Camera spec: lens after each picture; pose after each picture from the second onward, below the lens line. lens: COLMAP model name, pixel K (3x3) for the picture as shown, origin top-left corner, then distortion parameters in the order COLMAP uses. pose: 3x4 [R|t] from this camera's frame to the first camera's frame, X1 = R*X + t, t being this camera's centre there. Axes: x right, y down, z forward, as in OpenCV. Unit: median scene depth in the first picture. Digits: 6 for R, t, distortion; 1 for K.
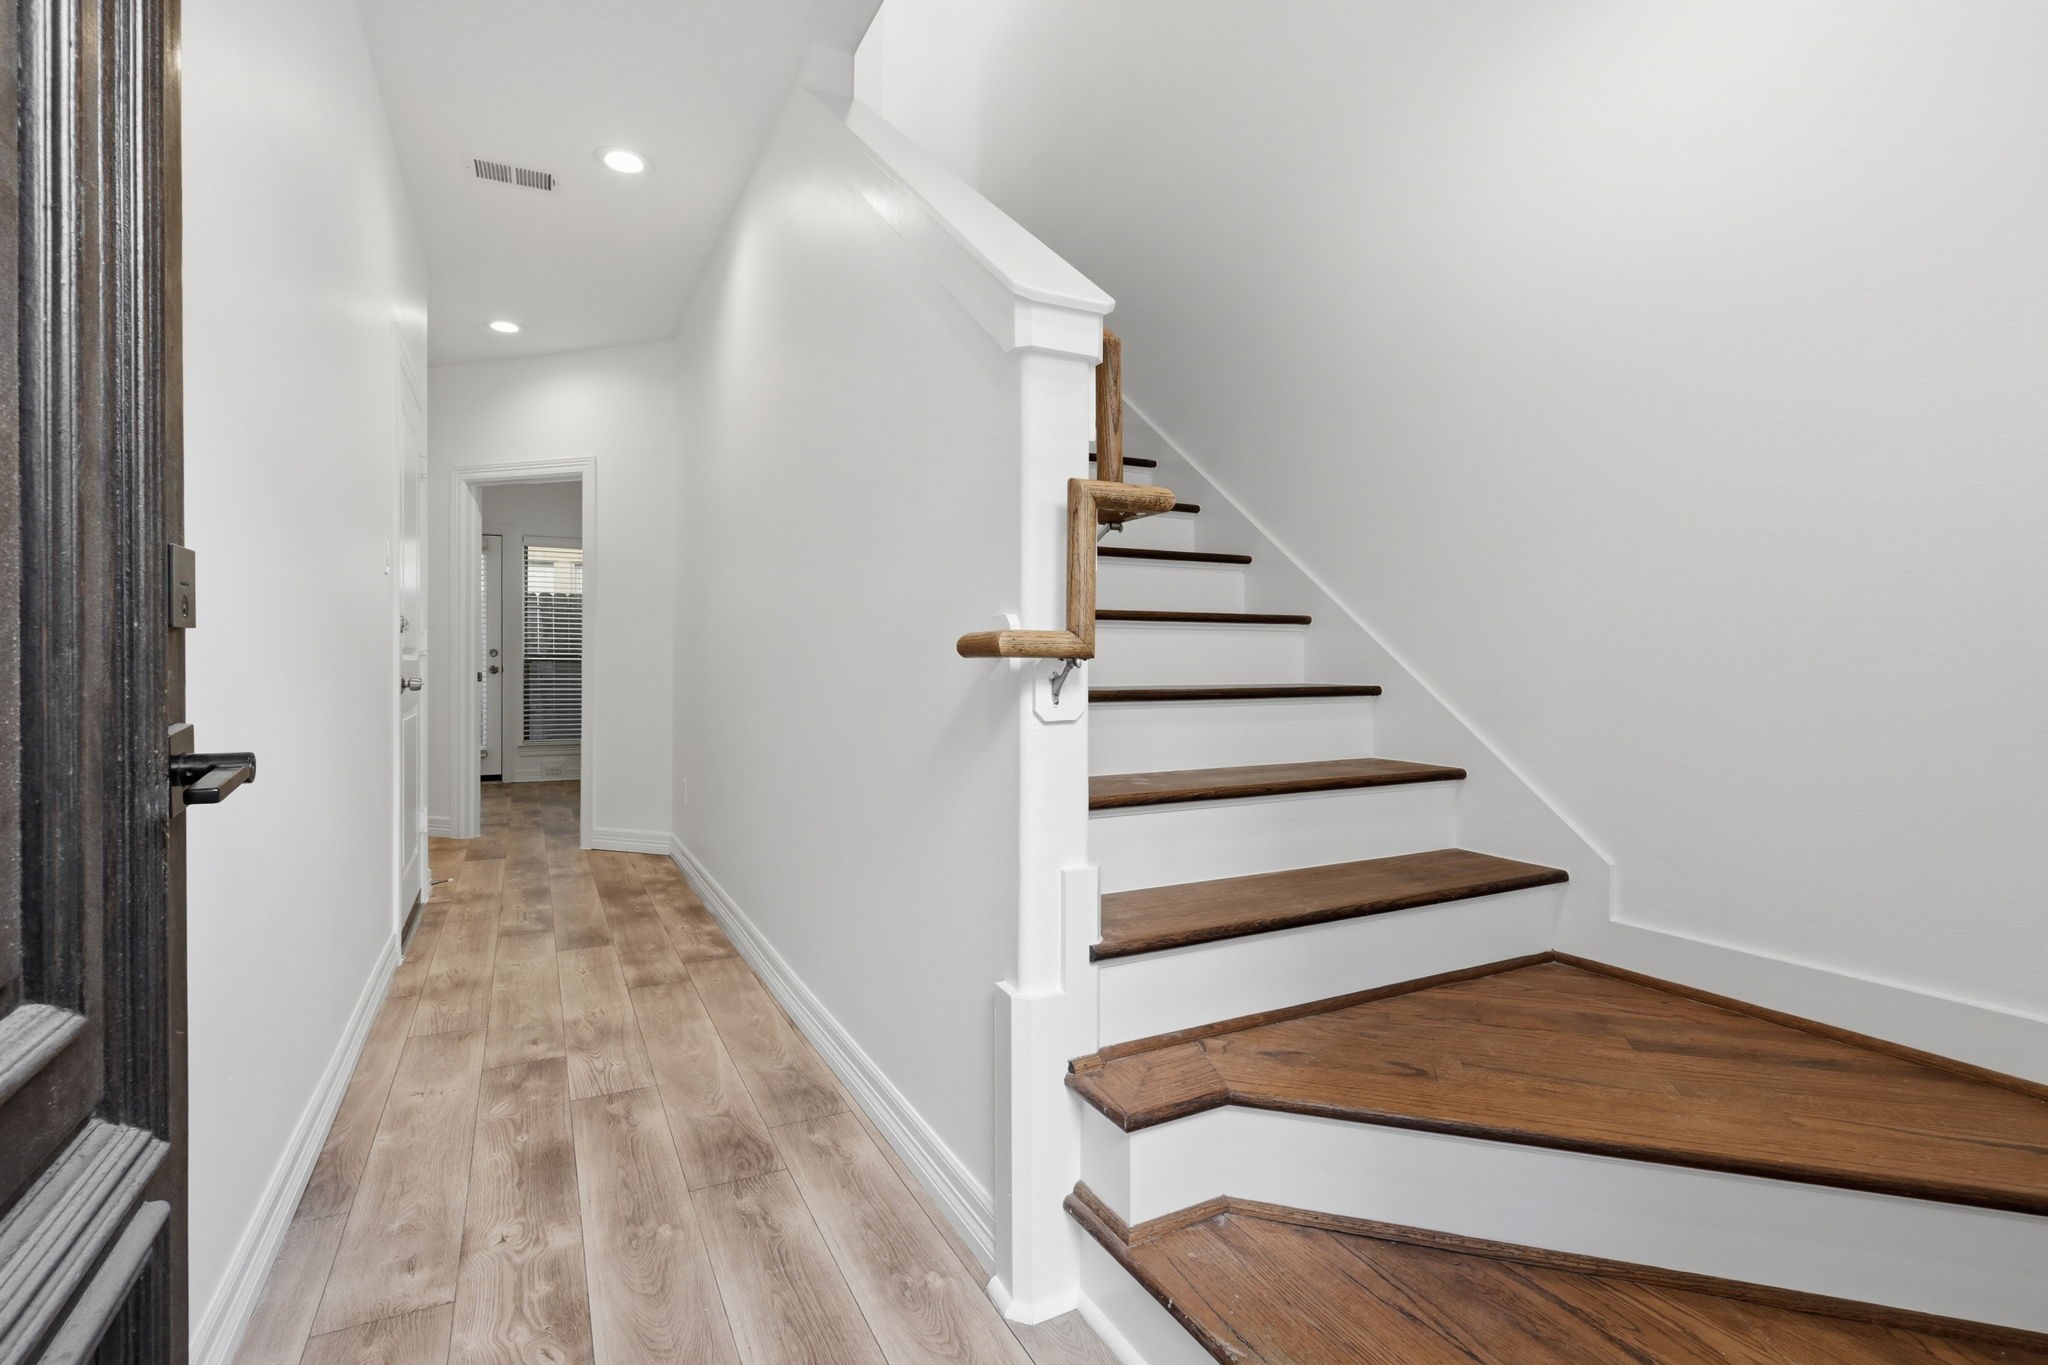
lens RADIAL K [[961.4, 0, 1024.9], [0, 961.4, 672.9], [0, 0, 1]] dist [-0.000417, -0.000184]
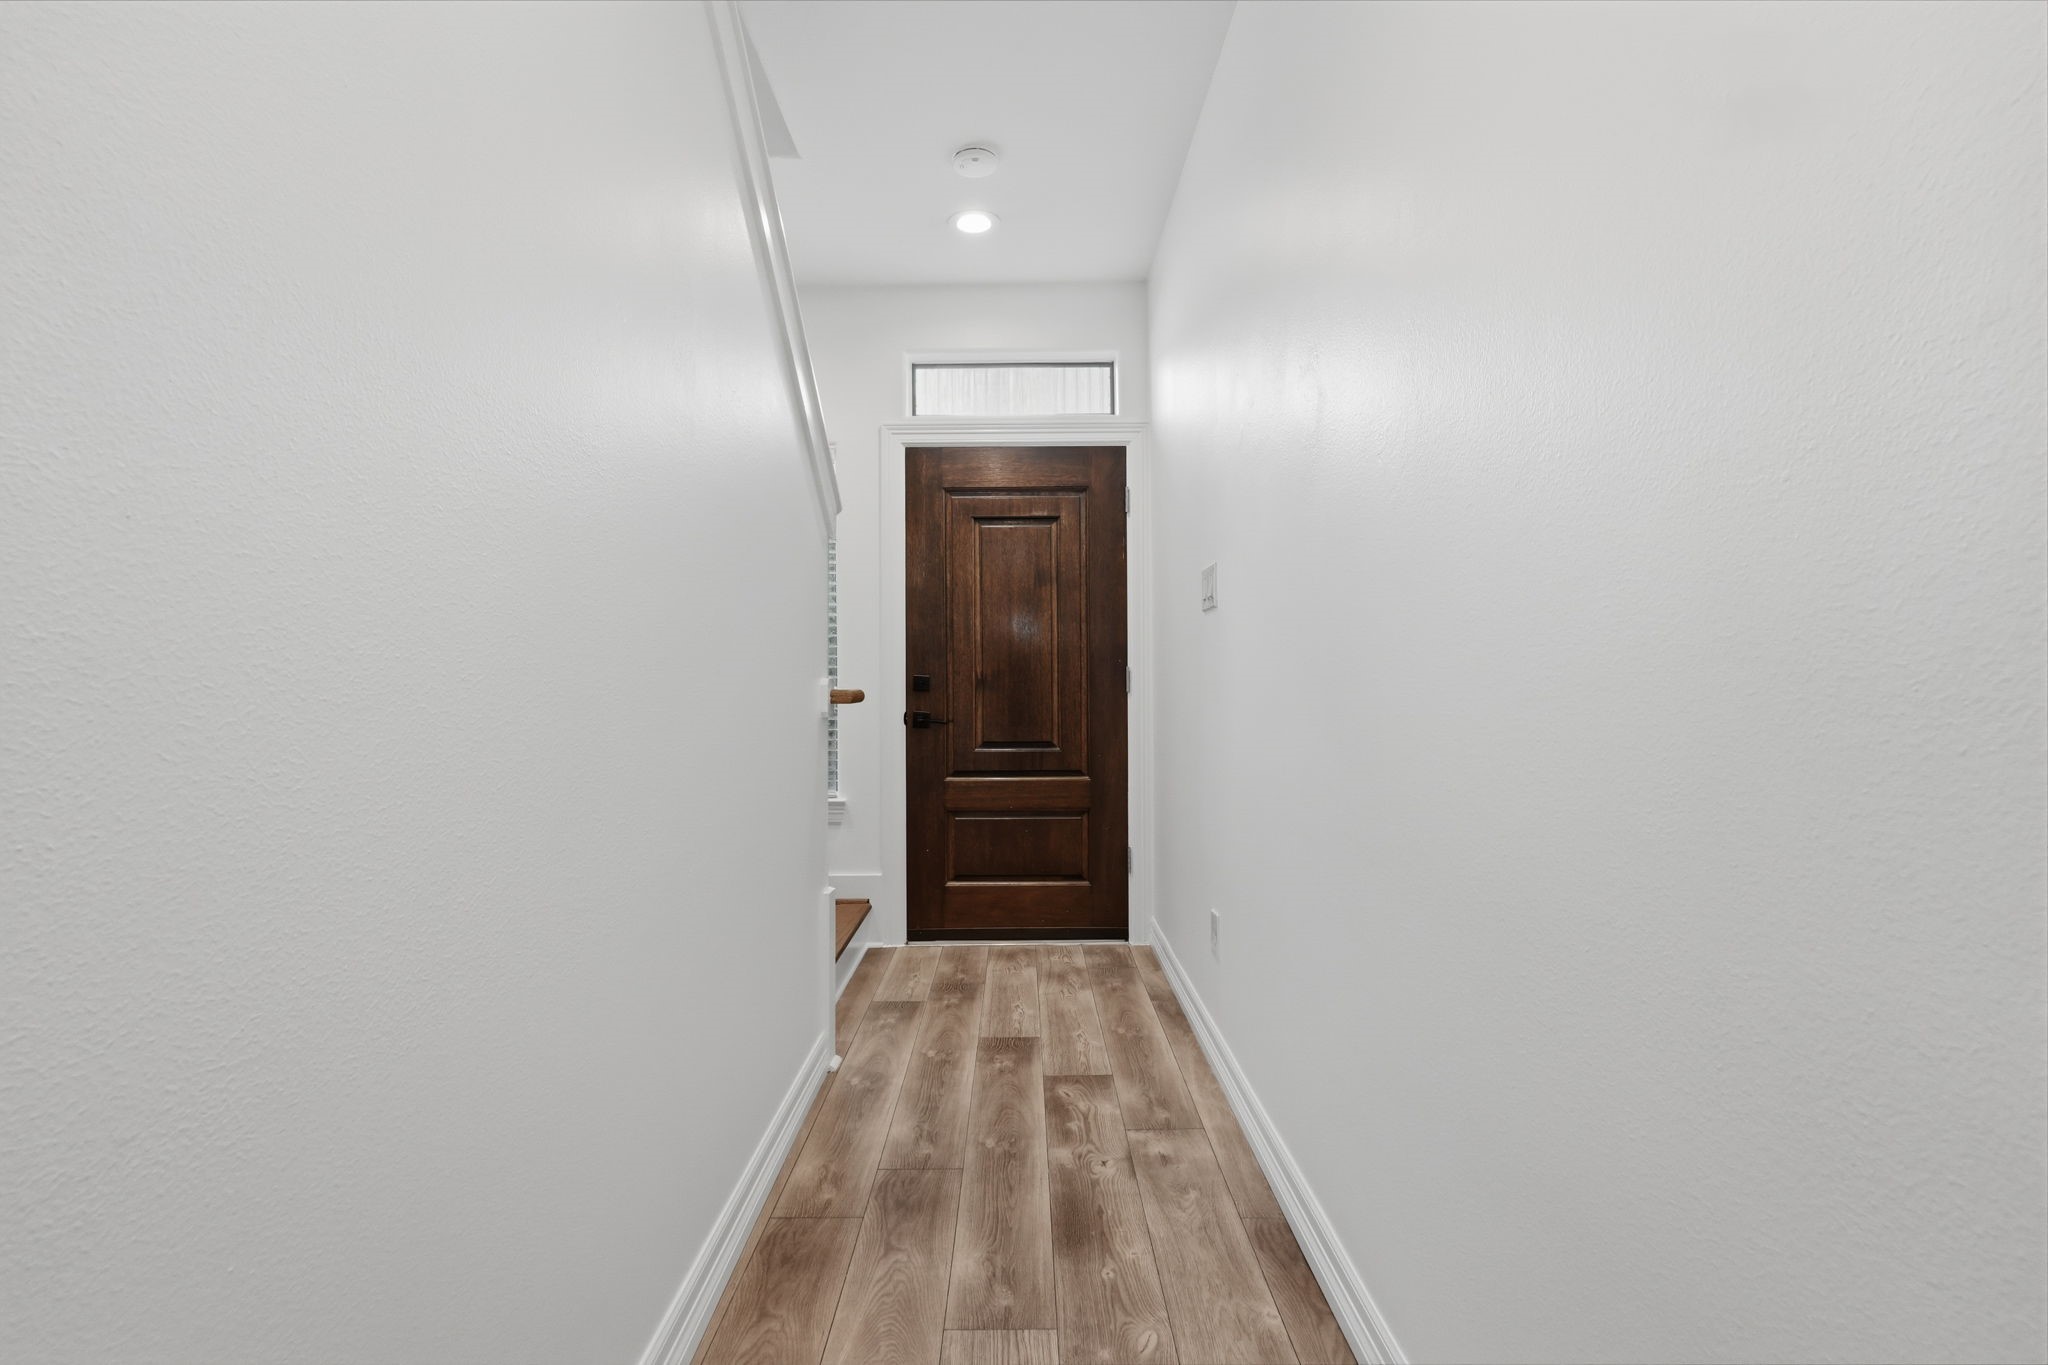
lens RADIAL K [[888.1, 0, 1023.8], [0, 888.1, 683.1], [0, 0, 1]] dist [-0.009038, 0.002611]
pose [[-0.889169, 0.004757, 0.457554, -0.918831], [0.008769, 0.999939, 0.006644, -0.049232], [-0.457494, 0.009920, -0.889157, 1.939000]]
